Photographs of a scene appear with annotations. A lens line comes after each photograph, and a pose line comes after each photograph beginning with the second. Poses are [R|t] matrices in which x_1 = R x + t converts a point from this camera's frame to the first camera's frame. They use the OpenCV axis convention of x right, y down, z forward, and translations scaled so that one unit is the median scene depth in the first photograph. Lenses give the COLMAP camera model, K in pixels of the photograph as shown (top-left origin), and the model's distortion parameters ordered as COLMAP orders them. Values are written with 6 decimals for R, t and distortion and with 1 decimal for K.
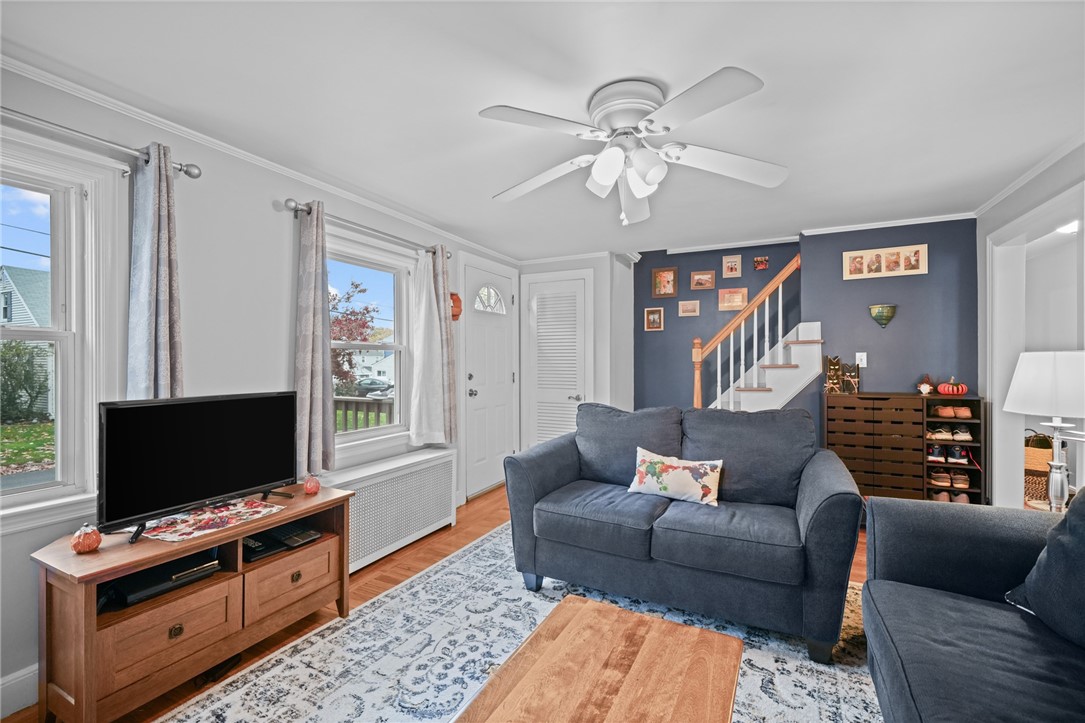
lens RADIAL K [[476.6, 0, 541.1], [0, 476.6, 360.2], [0, 0, 1]] dist [0.000246, 0.000159]
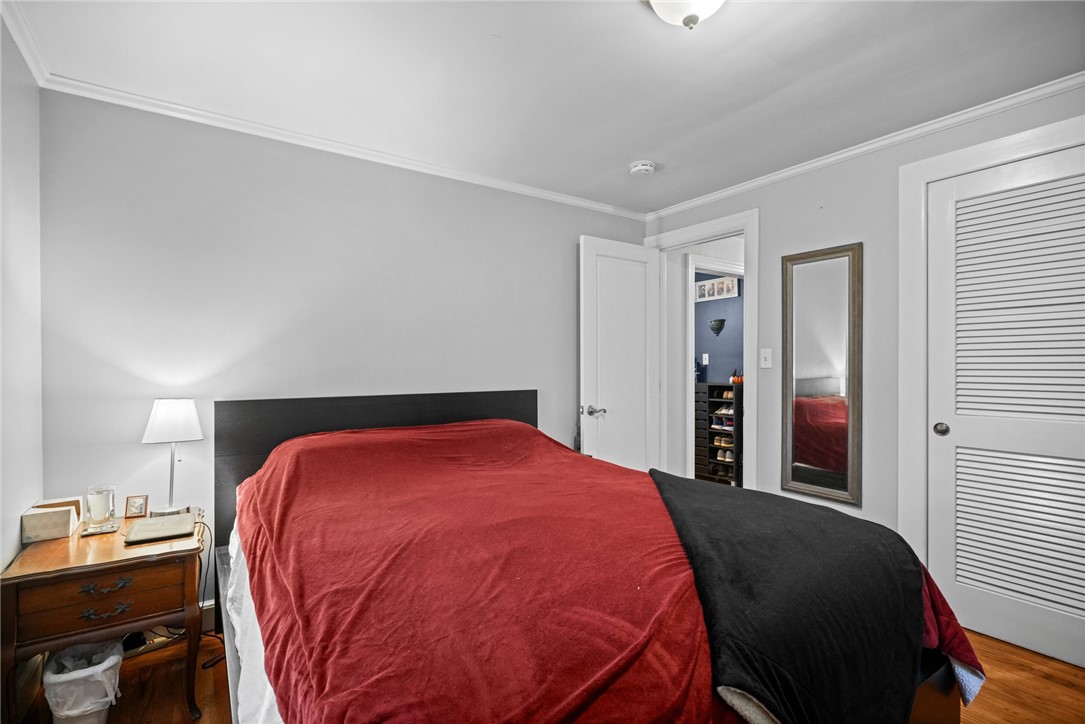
lens RADIAL K [[502.2, 0, 541.6], [0, 502.2, 364.2], [0, 0, 1]] dist [0.000541, 0.001252]
pose [[0.874624, -0.003226, -0.484792, 1.088855], [0.000929, 0.999987, -0.004978, 0.023320], [0.484802, 0.003904, 0.874615, -0.583306]]
